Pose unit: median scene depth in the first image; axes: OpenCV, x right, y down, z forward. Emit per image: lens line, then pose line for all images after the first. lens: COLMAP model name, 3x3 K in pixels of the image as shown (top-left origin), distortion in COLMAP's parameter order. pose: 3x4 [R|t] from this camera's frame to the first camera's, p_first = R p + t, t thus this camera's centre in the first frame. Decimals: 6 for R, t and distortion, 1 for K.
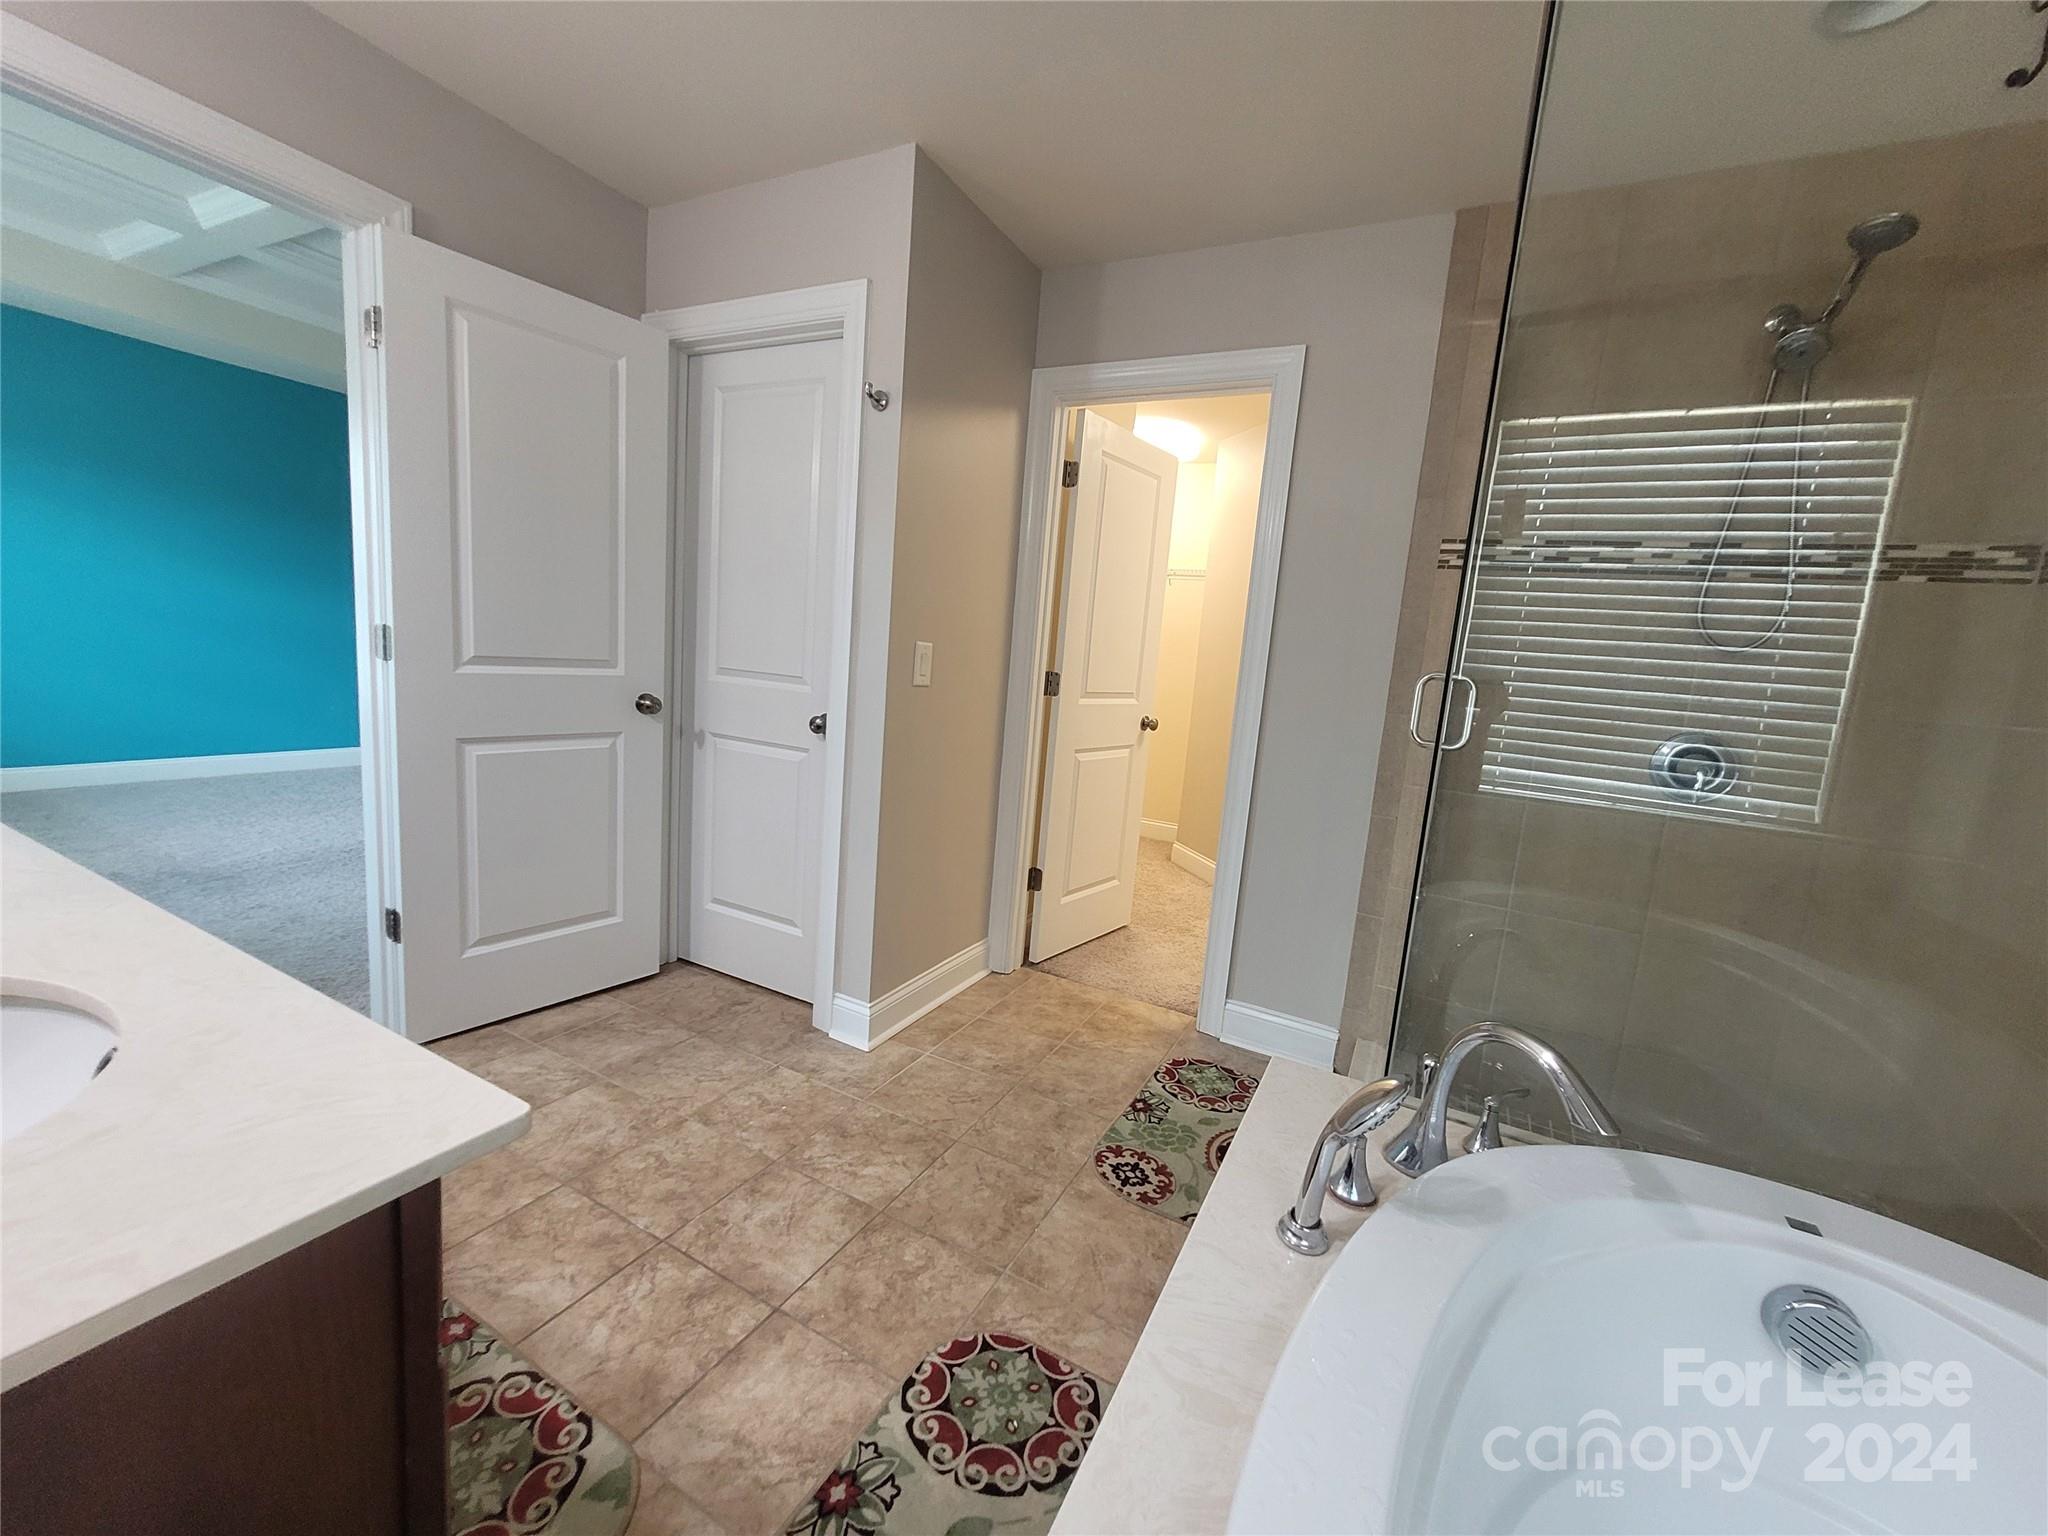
lens RADIAL K [[801.5, 0, 1038.1], [0, 801.5, 772.6], [0, 0, 1]] dist [0.000410, 0.000240]
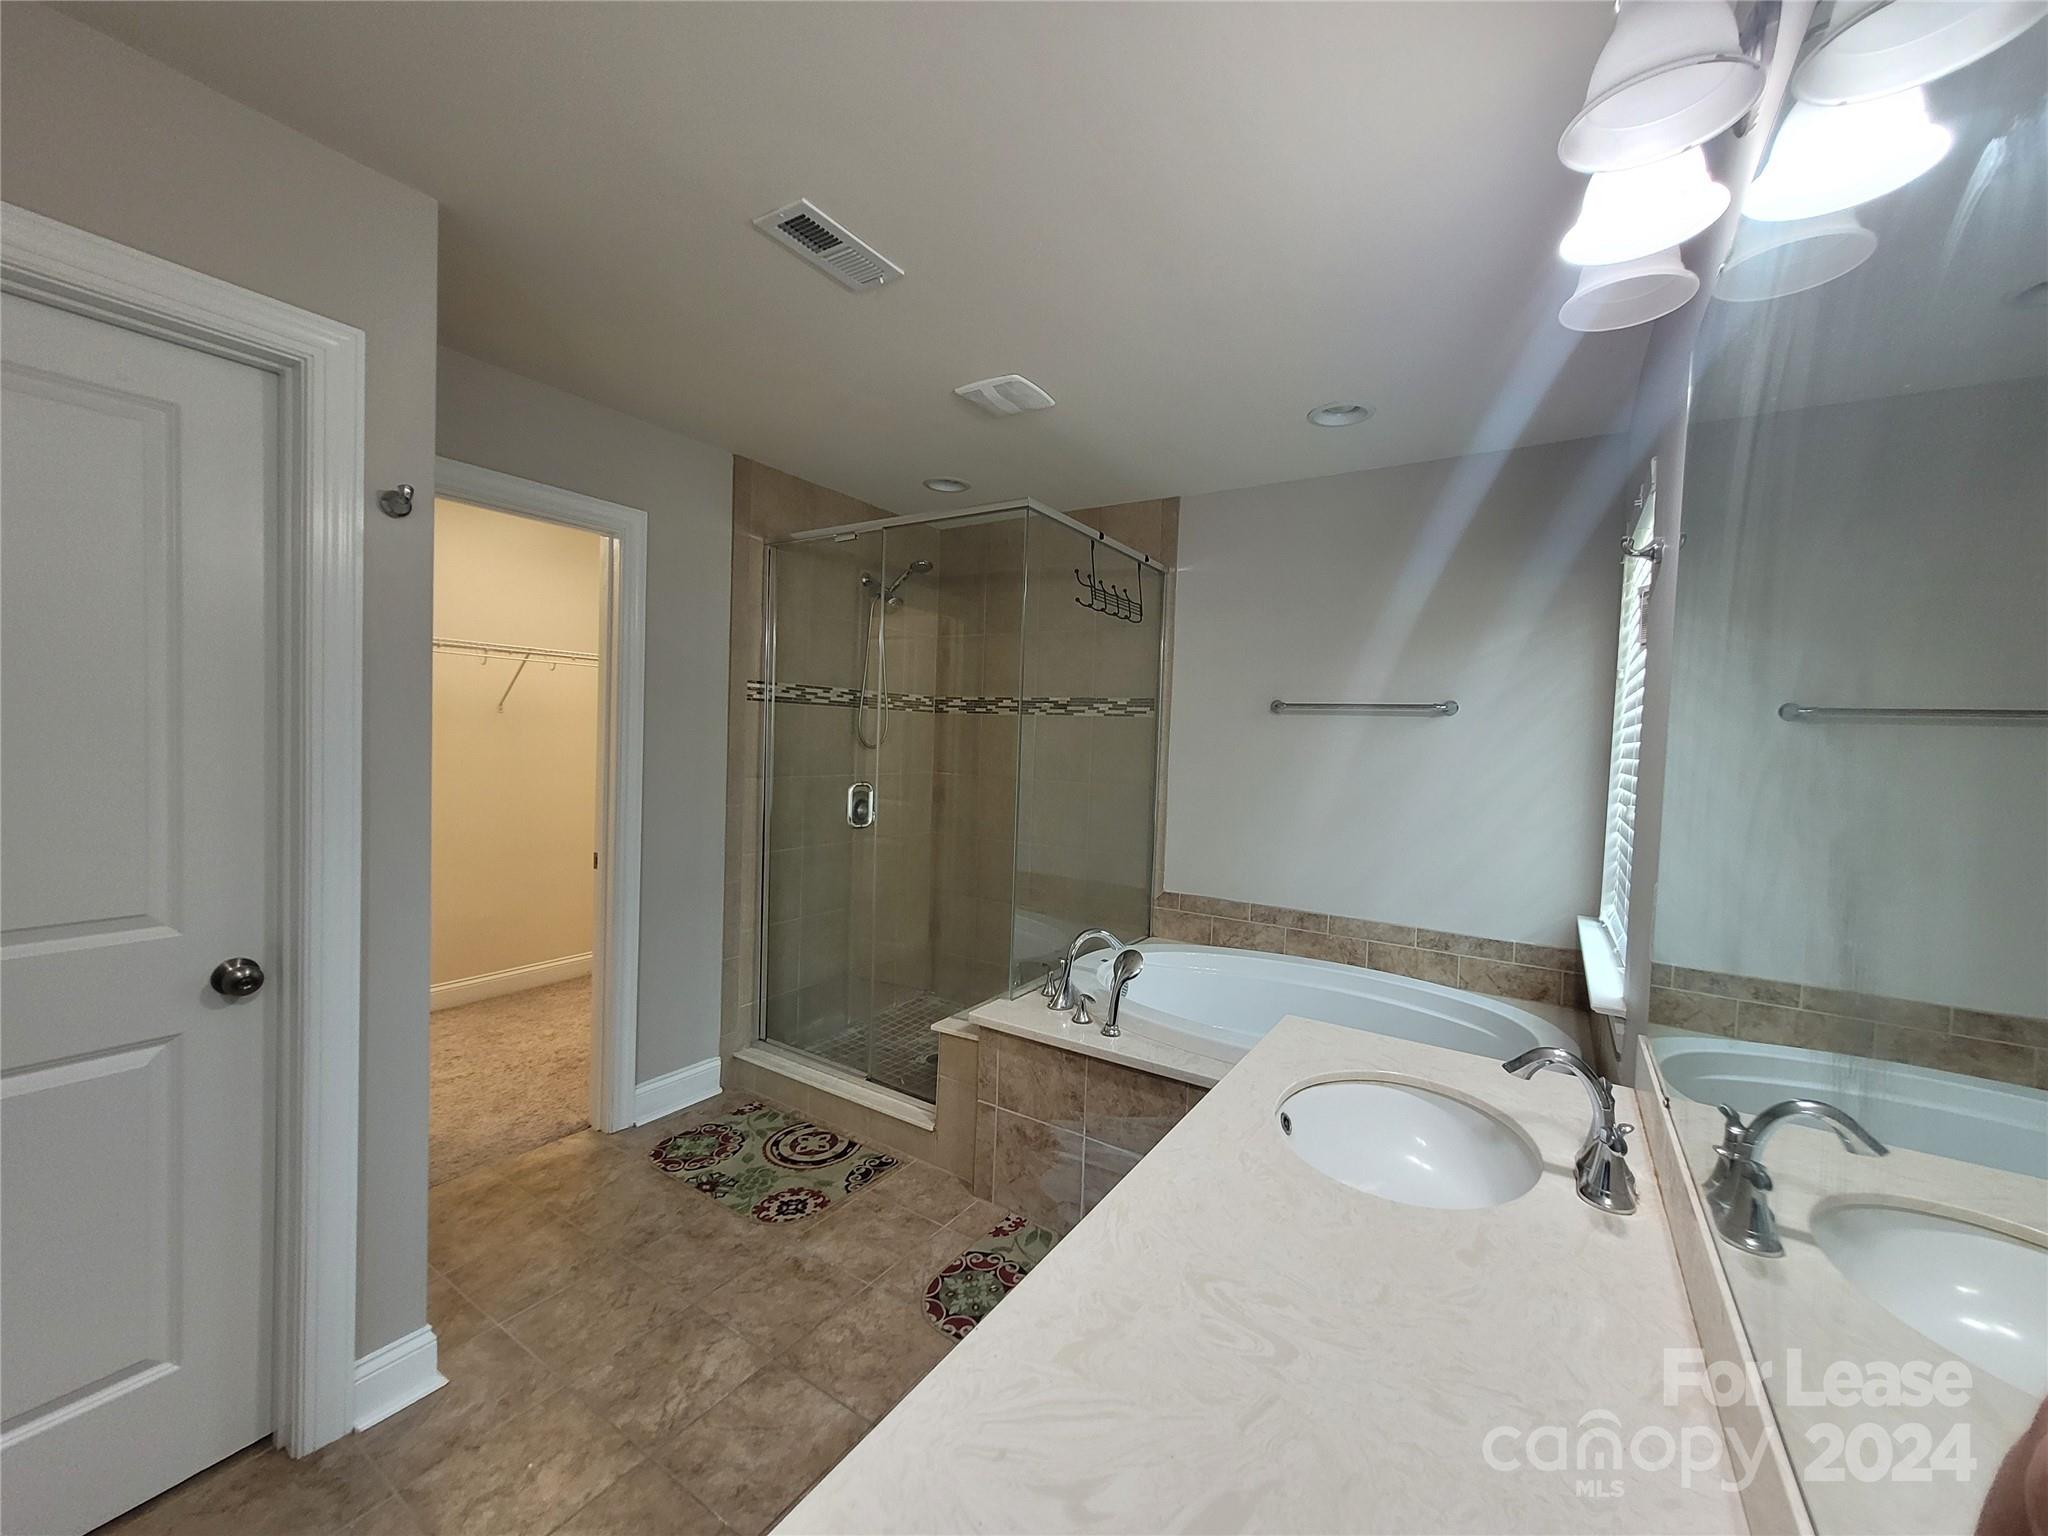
lens RADIAL K [[801.5, 0, 1041.0], [0, 801.5, 761.0], [0, 0, 1]] dist [0.000410, 0.000240]
pose [[0.088543, -0.109071, 0.990083, -0.882225], [0.122305, 0.987656, 0.097866, -0.226445], [-0.988535, 0.112427, 0.100789, 0.361323]]
